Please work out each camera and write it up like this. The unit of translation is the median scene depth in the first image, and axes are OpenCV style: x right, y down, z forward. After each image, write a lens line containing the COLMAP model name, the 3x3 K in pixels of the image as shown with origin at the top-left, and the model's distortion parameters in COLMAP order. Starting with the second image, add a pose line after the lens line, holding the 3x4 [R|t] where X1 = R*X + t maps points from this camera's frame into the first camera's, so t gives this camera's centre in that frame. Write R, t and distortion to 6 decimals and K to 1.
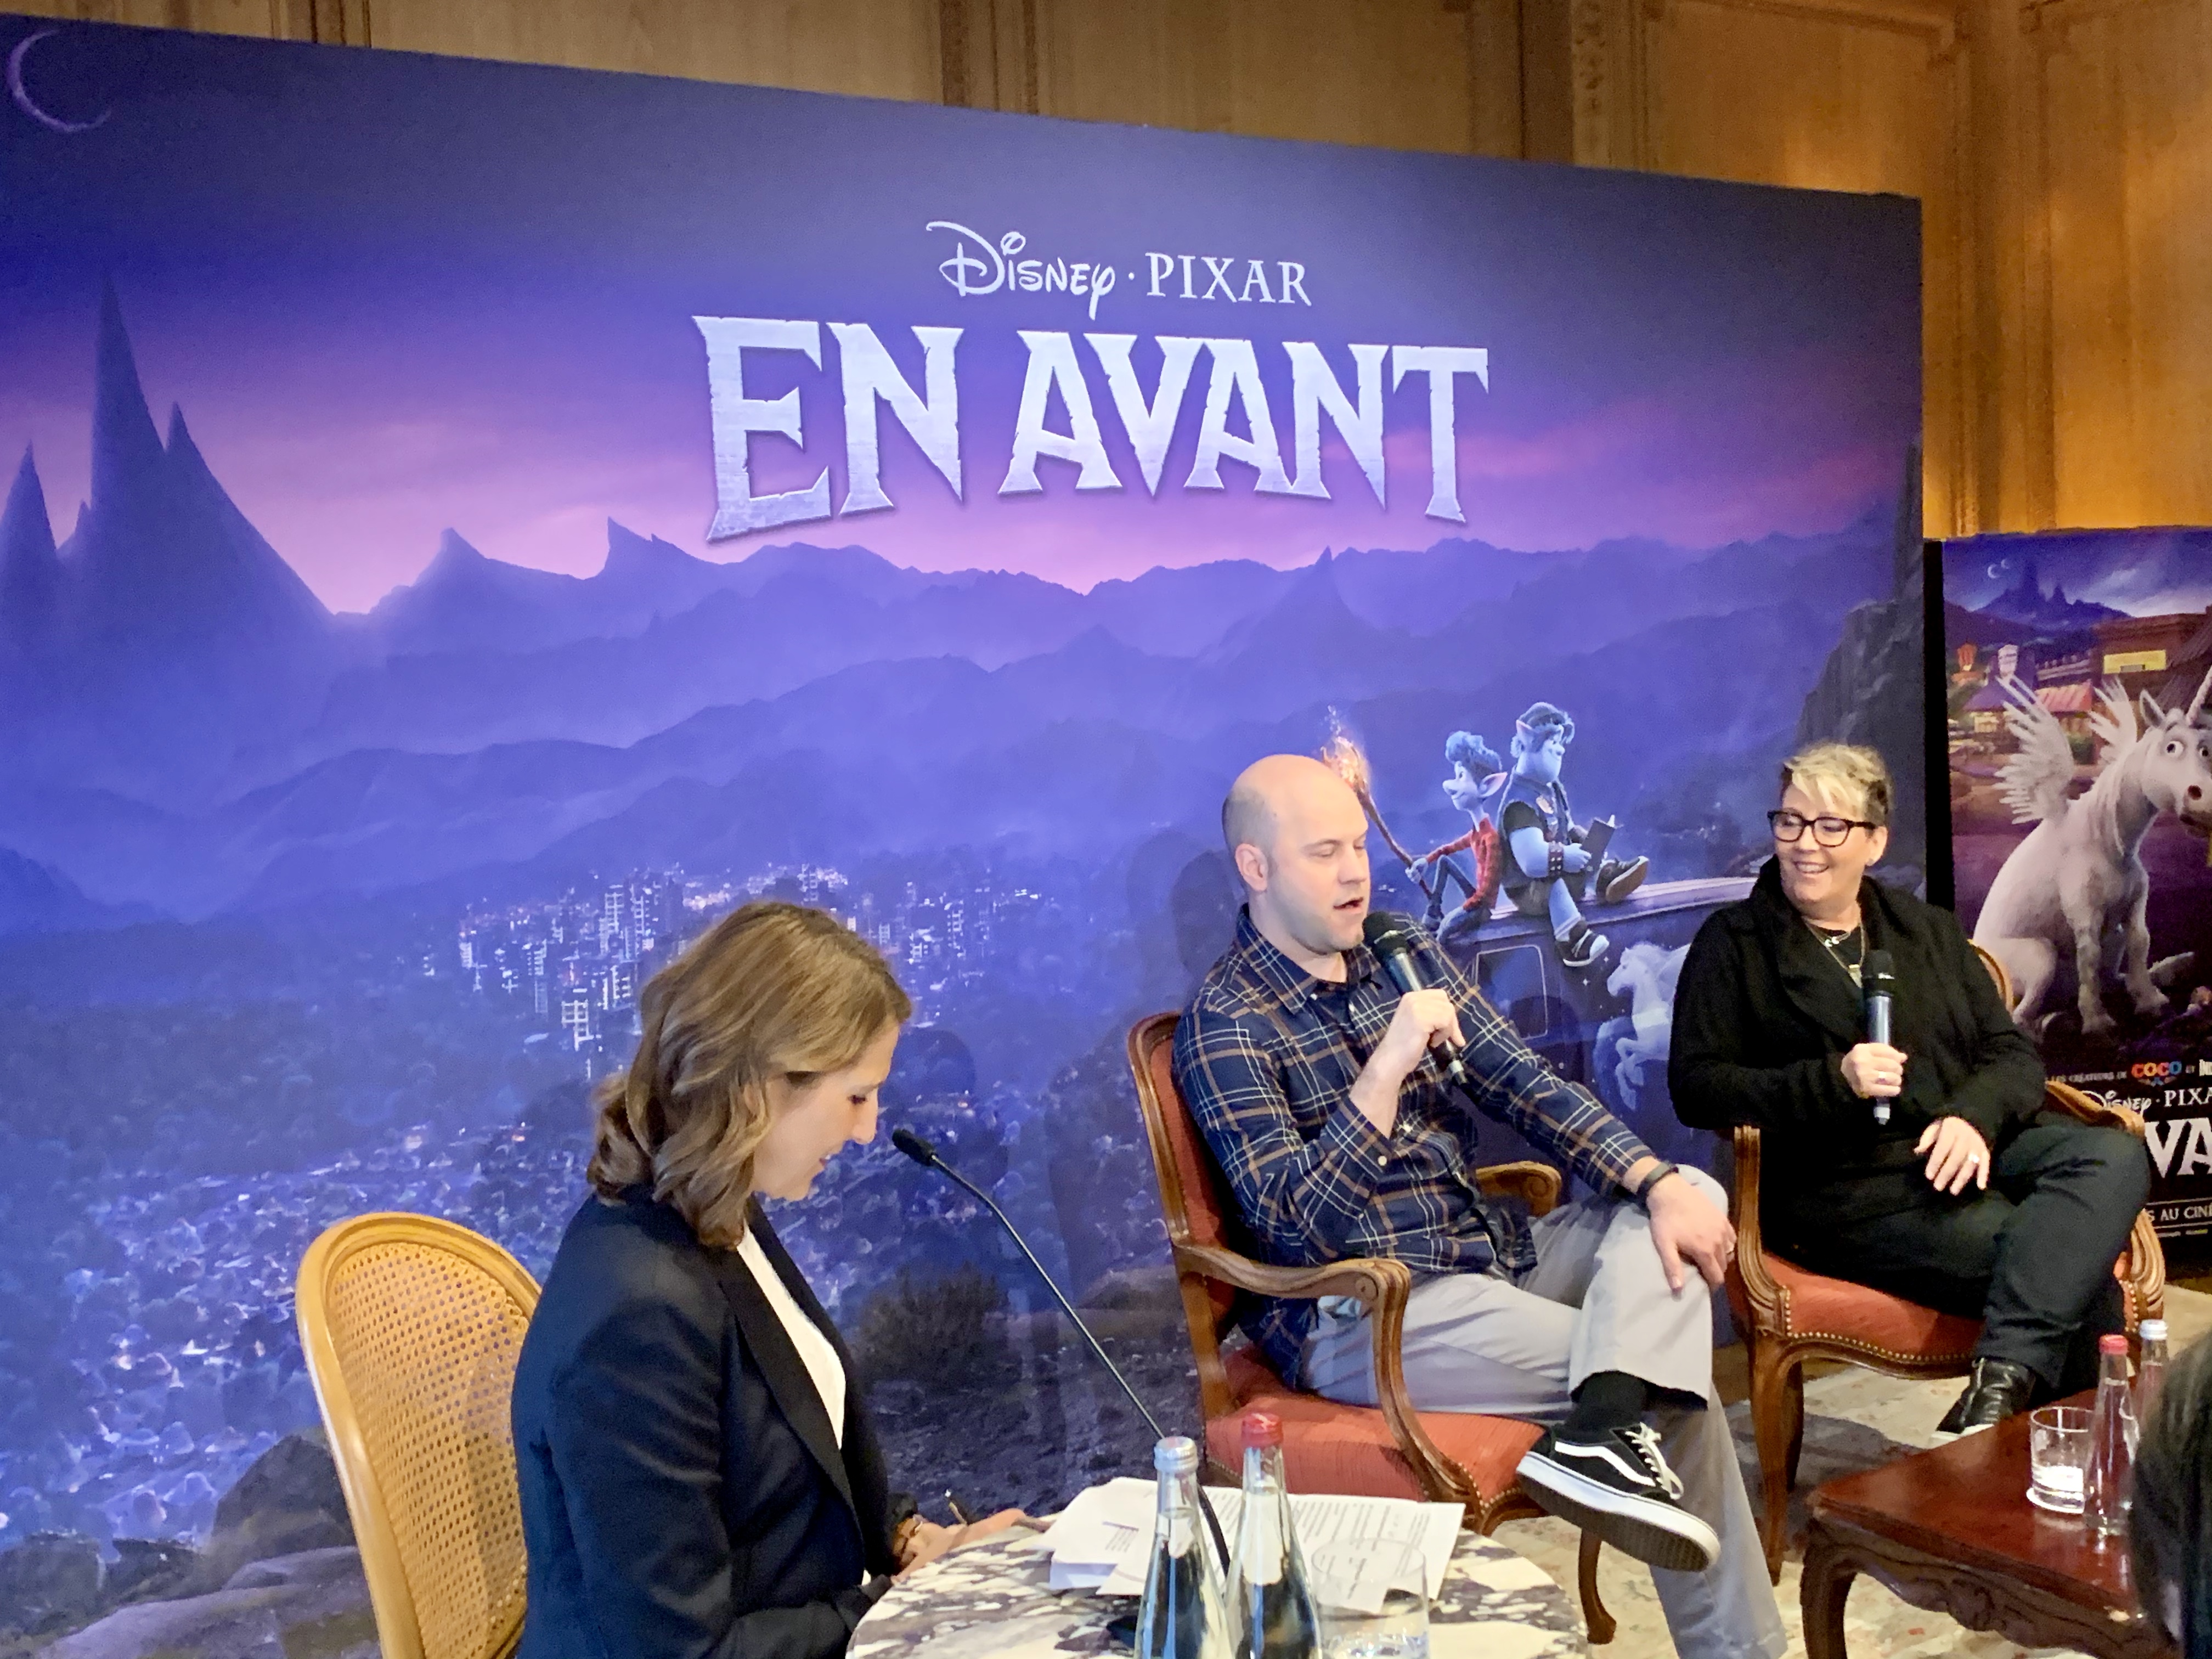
lens RADIAL K [[2545.5, 0, 1135.8], [0, 2545.5, 817.8], [0, 0, 1]] dist [0.083943, 0.000000]
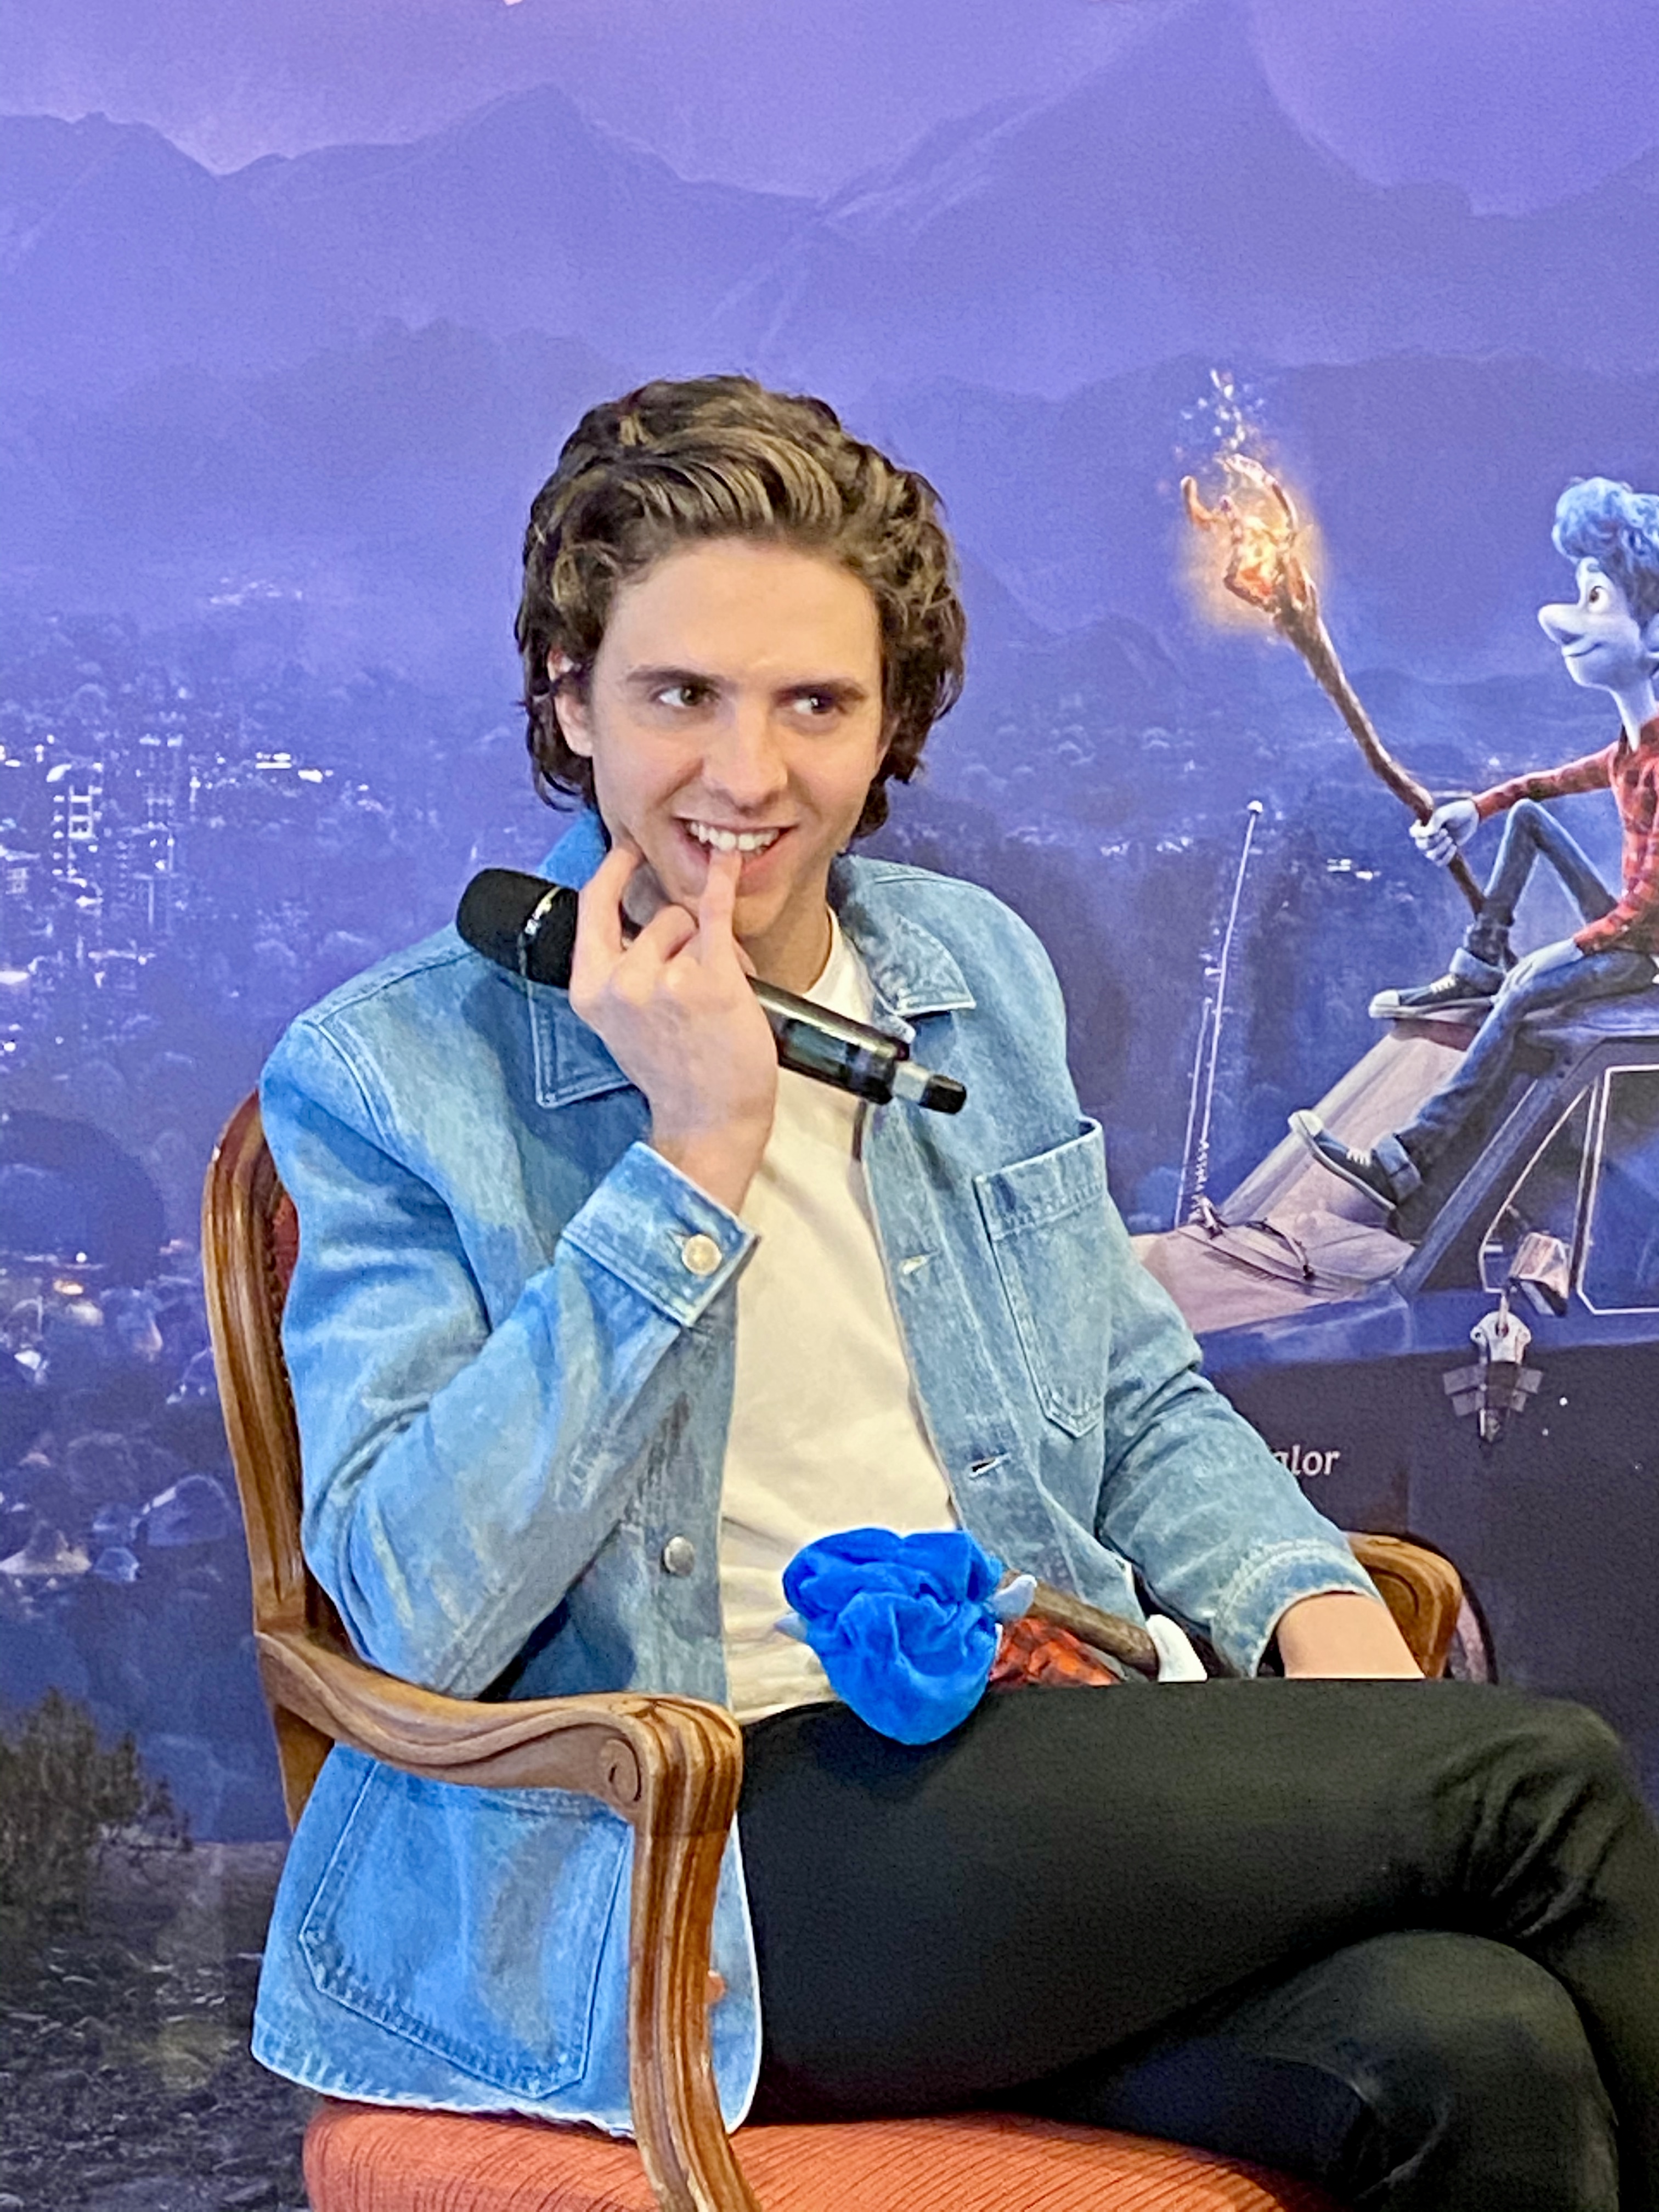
lens RADIAL K [[5429.9, 0, 895.8], [0, 5429.9, 1096.3], [0, 0, 1]] dist [0.069924, 0.000000]
pose [[0.980614, 0.082023, -0.177954, 0.177183], [-0.079610, 0.996612, 0.020670, 0.049680], [0.179047, -0.006102, 0.983822, 0.182543]]
